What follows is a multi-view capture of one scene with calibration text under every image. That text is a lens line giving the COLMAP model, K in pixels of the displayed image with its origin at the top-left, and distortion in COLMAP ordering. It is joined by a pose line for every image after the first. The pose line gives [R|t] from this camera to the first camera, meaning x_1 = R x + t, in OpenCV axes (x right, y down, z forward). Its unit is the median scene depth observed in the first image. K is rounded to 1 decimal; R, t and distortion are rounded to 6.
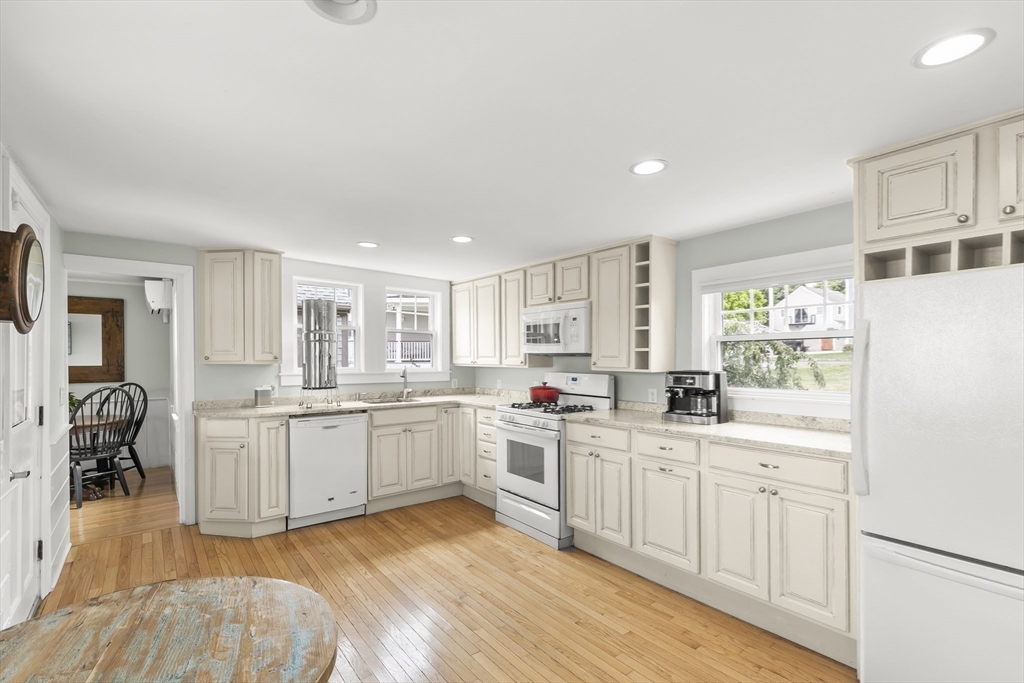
lens RADIAL K [[459.0, 0, 515.1], [0, 459.0, 350.7], [0, 0, 1]] dist [0.003525, -0.000023]
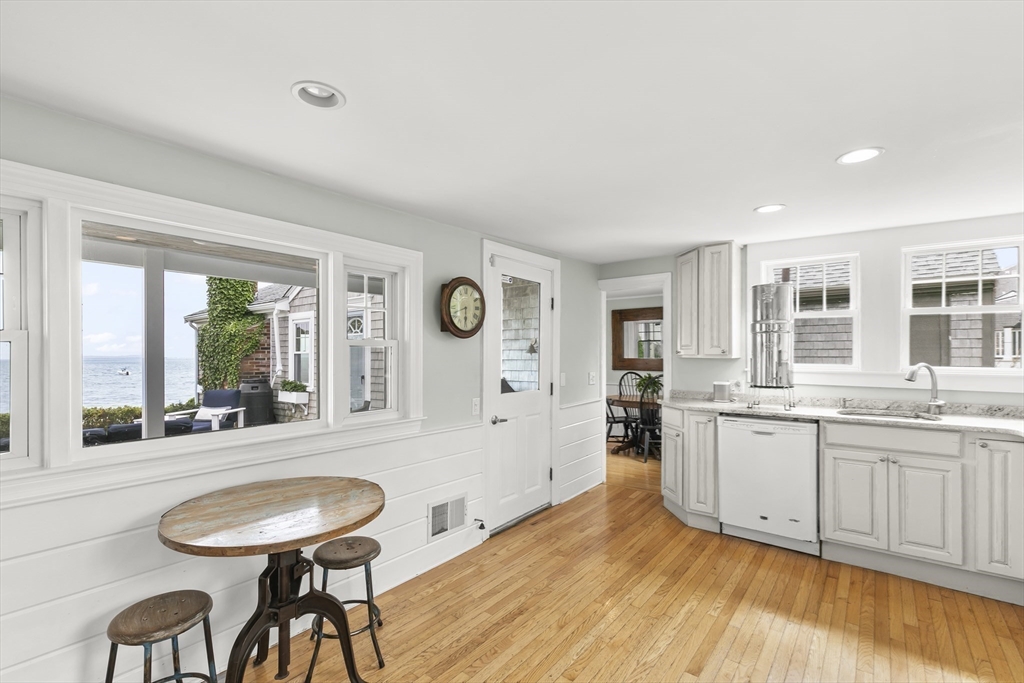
lens RADIAL K [[459.0, 0, 517.4], [0, 459.0, 348.7], [0, 0, 1]] dist [0.003525, -0.000023]
pose [[0.234649, -0.008941, -0.972039, 0.306978], [0.015656, 0.999863, -0.005417, 0.007089], [0.971954, -0.013947, 0.234757, 0.343956]]
